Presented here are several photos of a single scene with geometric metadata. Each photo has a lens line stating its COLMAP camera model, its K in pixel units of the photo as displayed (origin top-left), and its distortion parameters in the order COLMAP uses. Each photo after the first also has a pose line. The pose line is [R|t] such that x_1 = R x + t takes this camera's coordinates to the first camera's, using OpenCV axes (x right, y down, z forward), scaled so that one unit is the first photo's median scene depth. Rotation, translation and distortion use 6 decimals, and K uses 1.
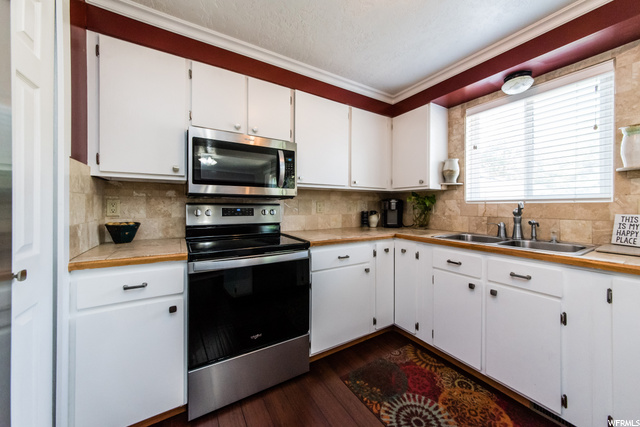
lens RADIAL K [[217.8, 0, 324.9], [0, 217.8, 206.3], [0, 0, 1]] dist [0.002137, 0.000095]
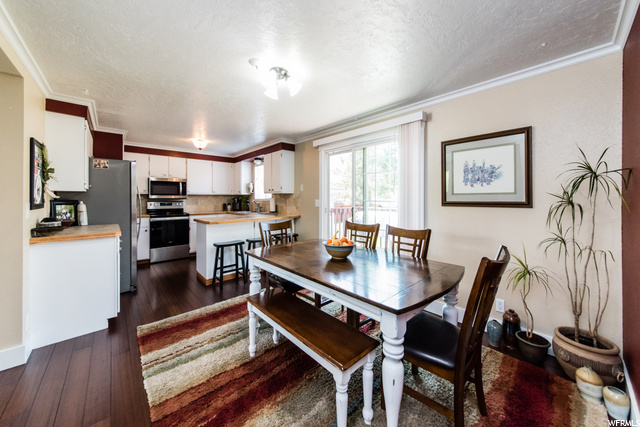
lens RADIAL K [[245.7, 0, 286.4], [0, 245.7, 198.5], [0, 0, 1]] dist [0.008182, -0.000297]
pose [[0.999967, -0.005324, 0.006193, 1.208125], [0.005327, 0.999986, -0.000539, -0.035534], [-0.006190, 0.000572, 0.999981, -2.323461]]
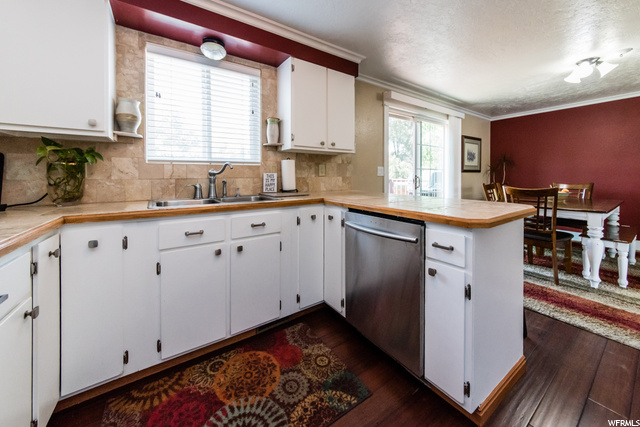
lens RADIAL K [[245.7, 0, 310.3], [0, 245.7, 178.9], [0, 0, 1]] dist [0.008182, -0.000297]
pose [[-0.004191, -0.013403, 0.999901, -0.287821], [0.001710, 0.999909, 0.013410, 0.039408], [-0.999990, 0.001766, -0.004168, 0.506863]]
